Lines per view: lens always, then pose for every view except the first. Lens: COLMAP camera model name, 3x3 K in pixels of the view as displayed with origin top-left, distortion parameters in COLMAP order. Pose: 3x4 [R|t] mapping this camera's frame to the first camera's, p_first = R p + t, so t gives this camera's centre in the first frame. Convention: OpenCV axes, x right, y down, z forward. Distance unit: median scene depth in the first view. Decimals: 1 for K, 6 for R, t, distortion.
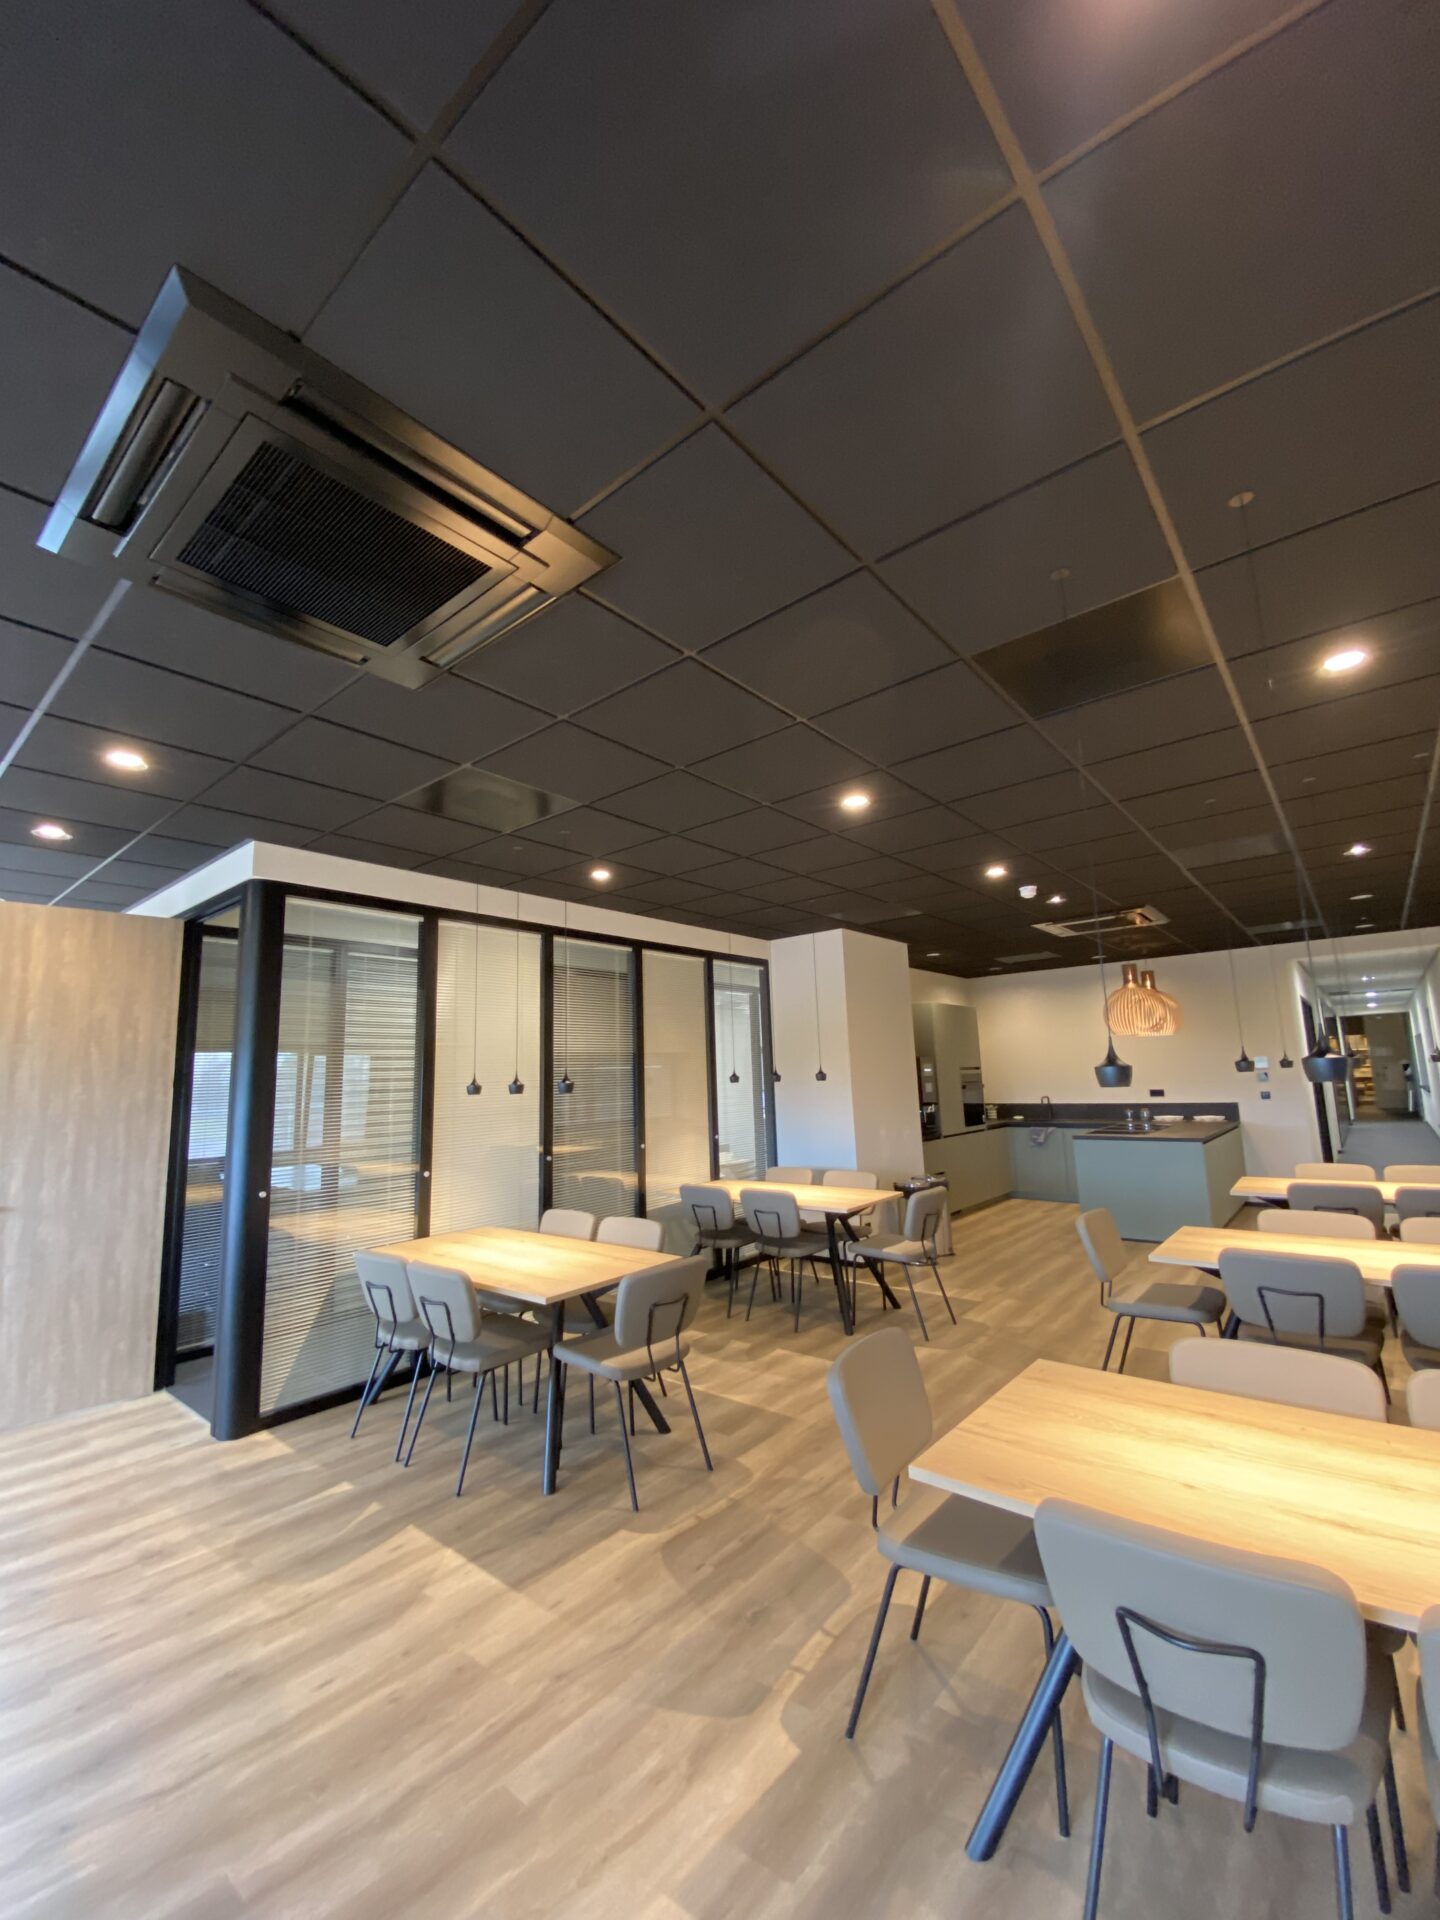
lens RADIAL K [[787.2, 0, 728.2], [0, 787.2, 963.3], [0, 0, 1]] dist [-0.003148, -0.000198]
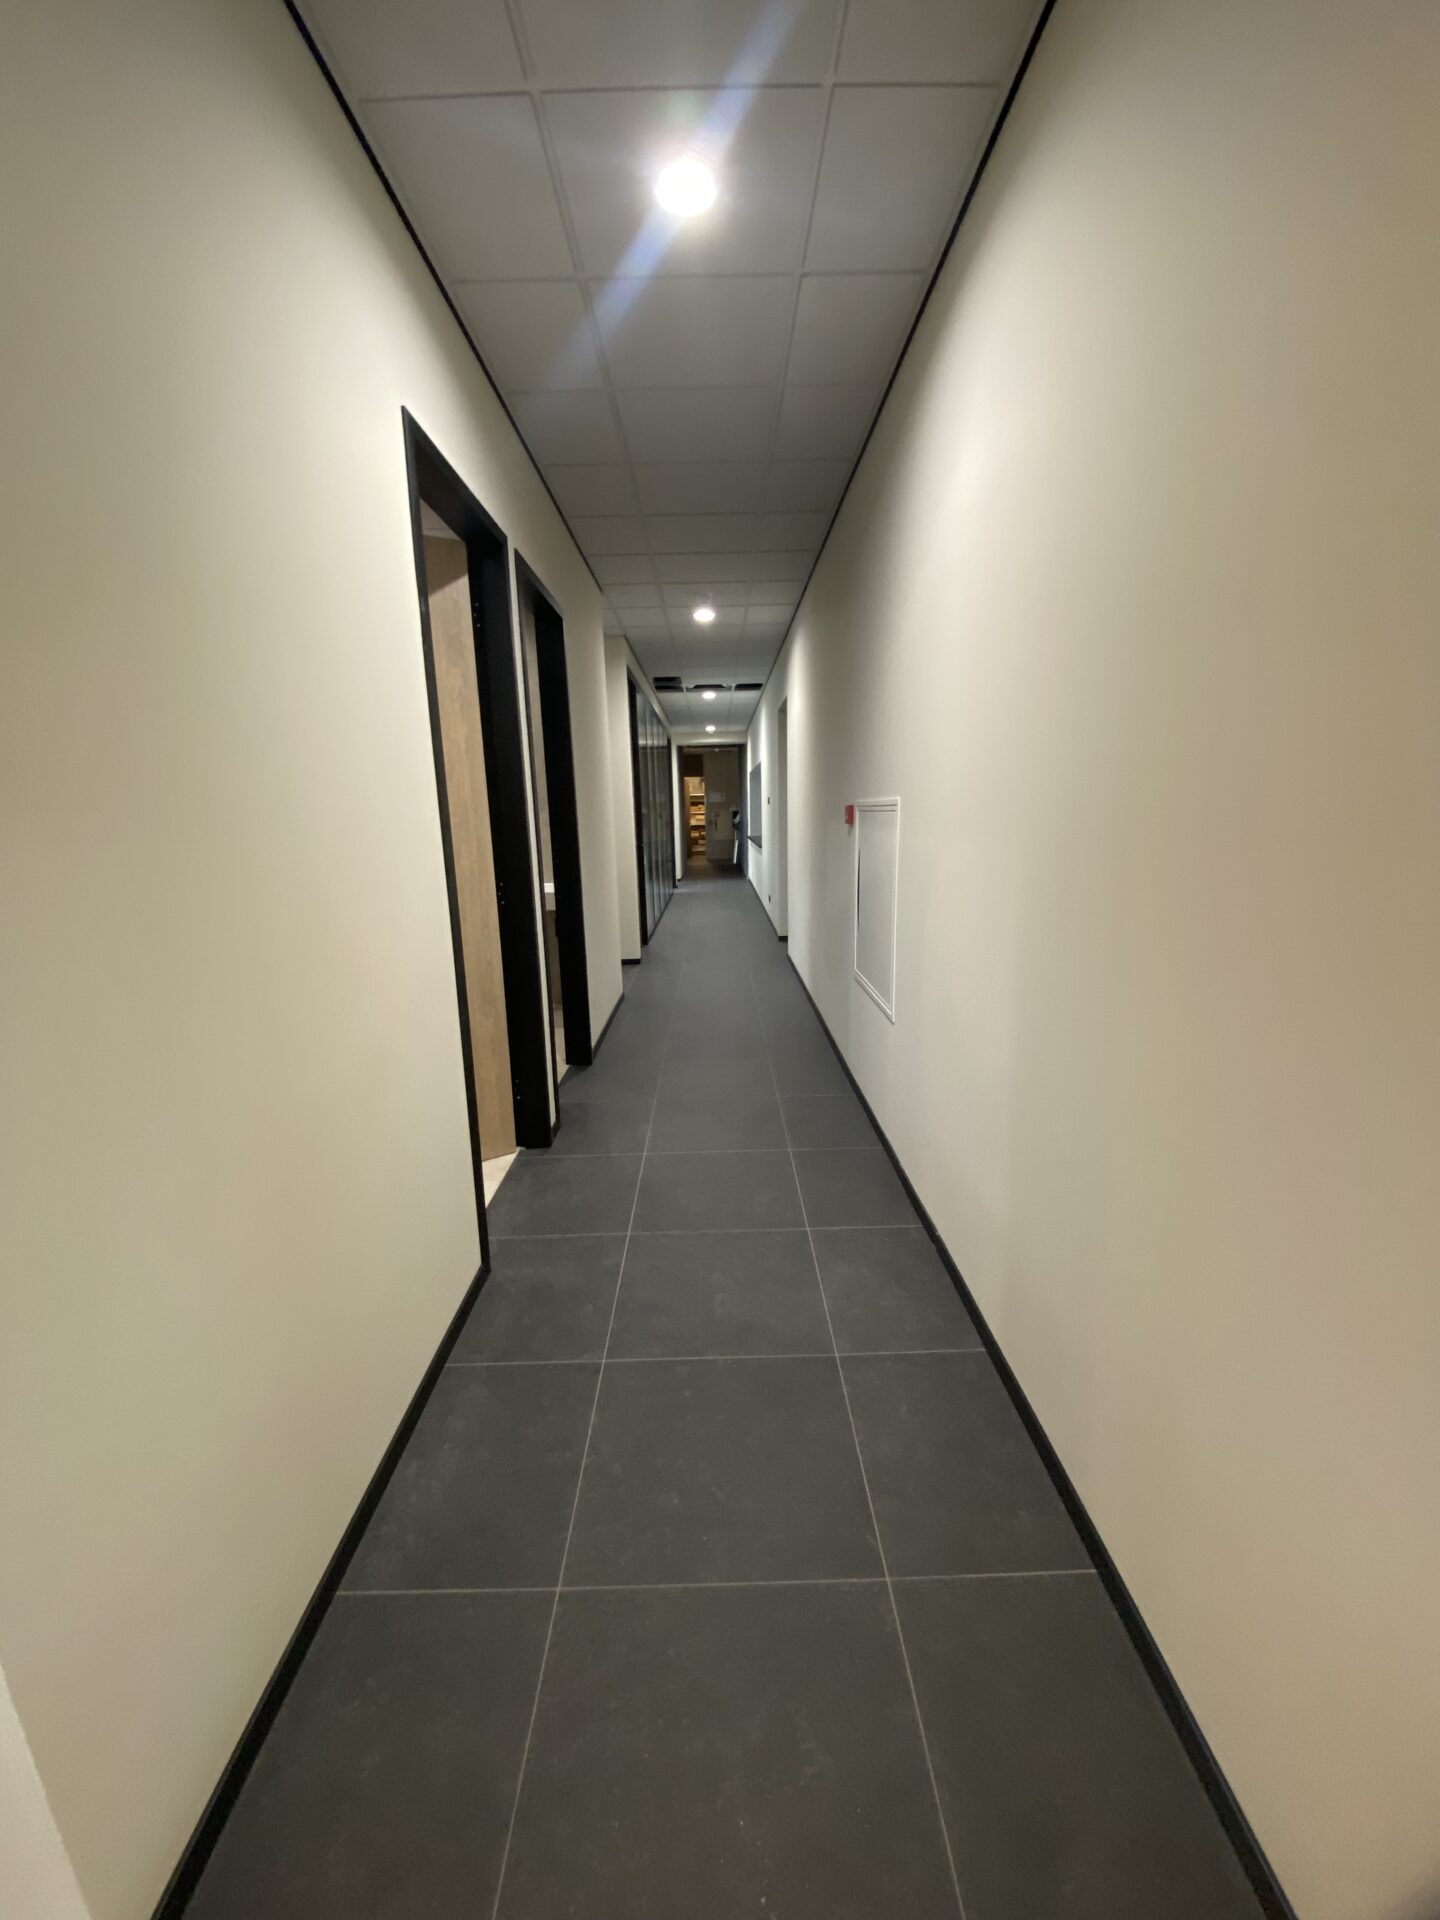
lens RADIAL K [[787.2, 0, 721.8], [0, 787.2, 957.3], [0, 0, 1]] dist [-0.003148, -0.000198]
pose [[0.765781, -0.103716, 0.634683, 0.250900], [-0.095845, 0.957482, 0.272108, 0.043224], [-0.635919, -0.269207, 0.723280, 0.299459]]
